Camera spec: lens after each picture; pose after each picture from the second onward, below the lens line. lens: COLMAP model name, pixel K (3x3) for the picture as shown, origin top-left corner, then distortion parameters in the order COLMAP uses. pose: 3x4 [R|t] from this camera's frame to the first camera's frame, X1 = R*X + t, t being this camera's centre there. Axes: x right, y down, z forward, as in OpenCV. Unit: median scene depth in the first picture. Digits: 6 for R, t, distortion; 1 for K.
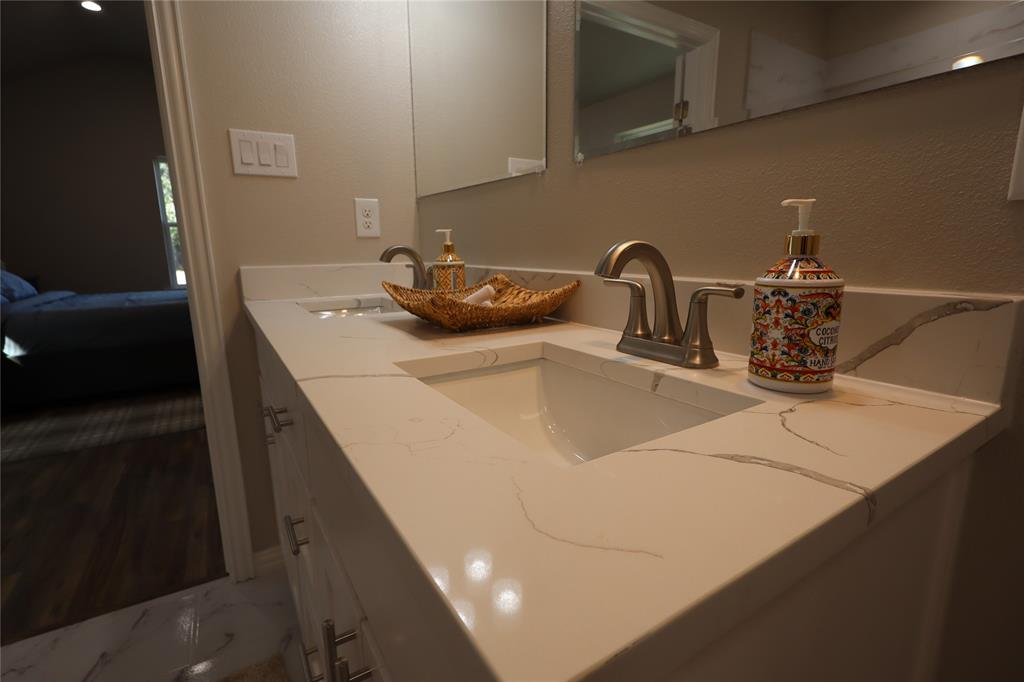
lens RADIAL K [[470.8, 0, 510.6], [0, 470.8, 337.6], [0, 0, 1]] dist [0.003728, 0.000050]
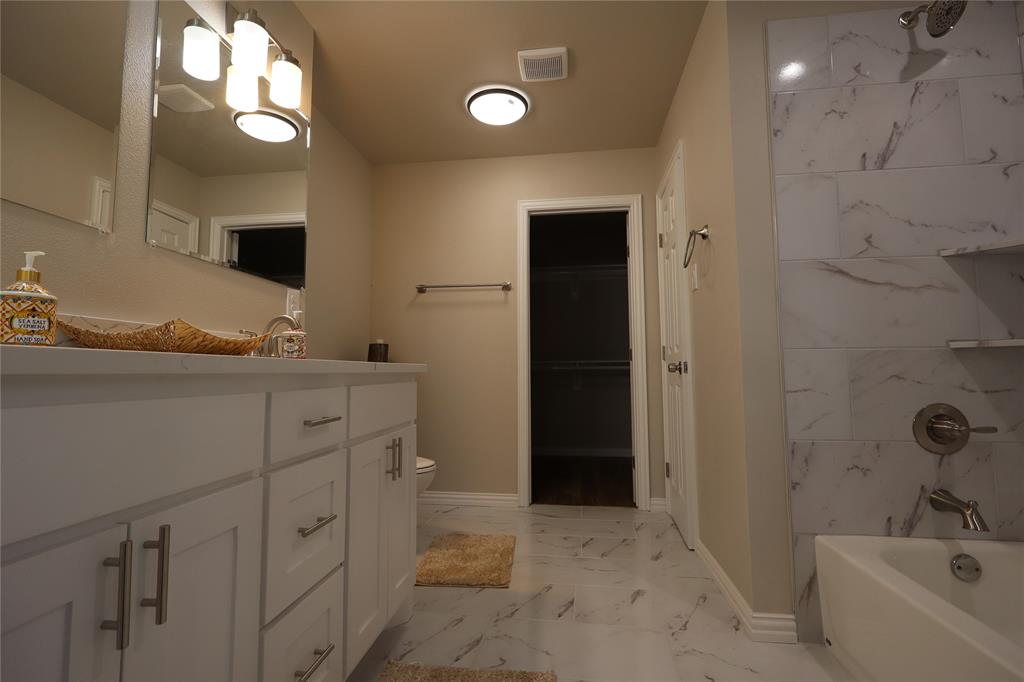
lens RADIAL K [[470.8, 0, 510.6], [0, 470.8, 337.6], [0, 0, 1]] dist [0.003728, 0.000050]
pose [[-0.769787, 0.061483, 0.635333, -1.054495], [0.133815, 0.988776, 0.066447, -0.042514], [-0.624117, 0.136167, -0.769374, 1.010300]]
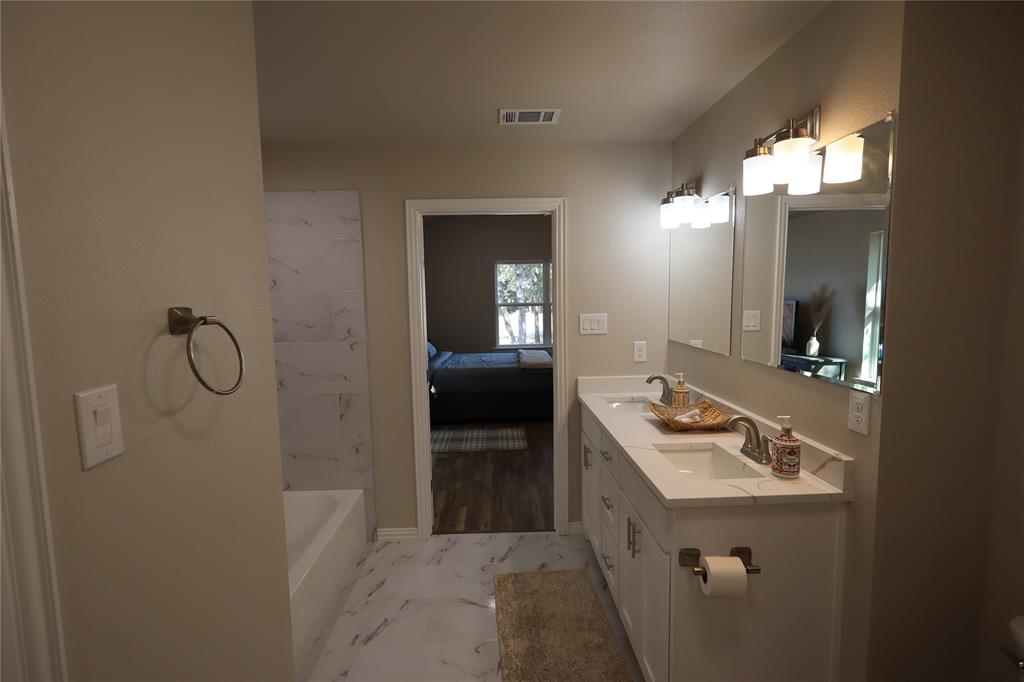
lens RADIAL K [[470.8, 0, 510.6], [0, 470.8, 337.6], [0, 0, 1]] dist [0.003728, 0.000050]
pose [[0.863555, 0.040774, -0.502603, 0.218361], [-0.088374, 0.993537, -0.071239, -0.157659], [0.496450, 0.105936, 0.861577, -1.006679]]
